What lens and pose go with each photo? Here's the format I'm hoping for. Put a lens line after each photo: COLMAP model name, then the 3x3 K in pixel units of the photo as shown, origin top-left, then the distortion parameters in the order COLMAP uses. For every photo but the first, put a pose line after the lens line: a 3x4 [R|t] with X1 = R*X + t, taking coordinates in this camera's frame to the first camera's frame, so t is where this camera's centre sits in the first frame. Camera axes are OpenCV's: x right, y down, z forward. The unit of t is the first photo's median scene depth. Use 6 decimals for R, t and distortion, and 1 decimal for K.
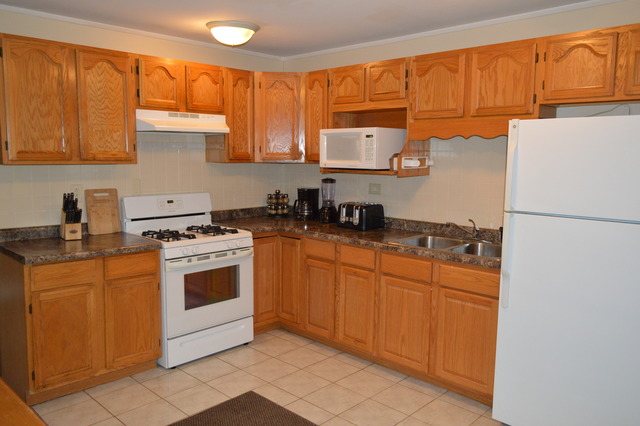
lens RADIAL K [[505.3, 0, 331.7], [0, 505.3, 211.5], [0, 0, 1]] dist [-0.003559, -0.003885]
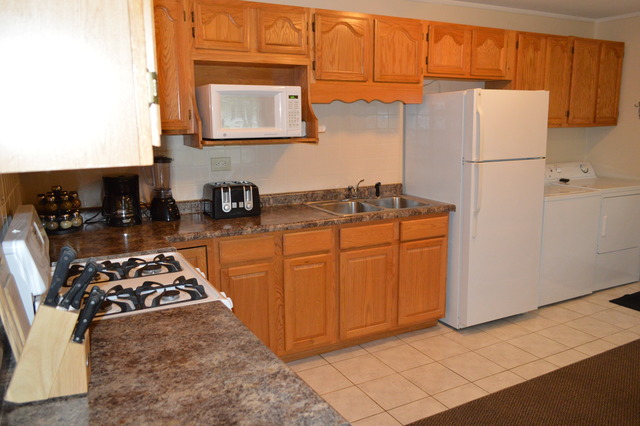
lens RADIAL K [[505.3, 0, 331.7], [0, 505.3, 211.5], [0, 0, 1]] dist [-0.003559, -0.003885]
pose [[0.311024, -0.184295, 0.932362, -0.743610], [0.117324, 0.980960, 0.154763, -0.090423], [-0.943133, 0.061254, 0.326724, 0.715073]]
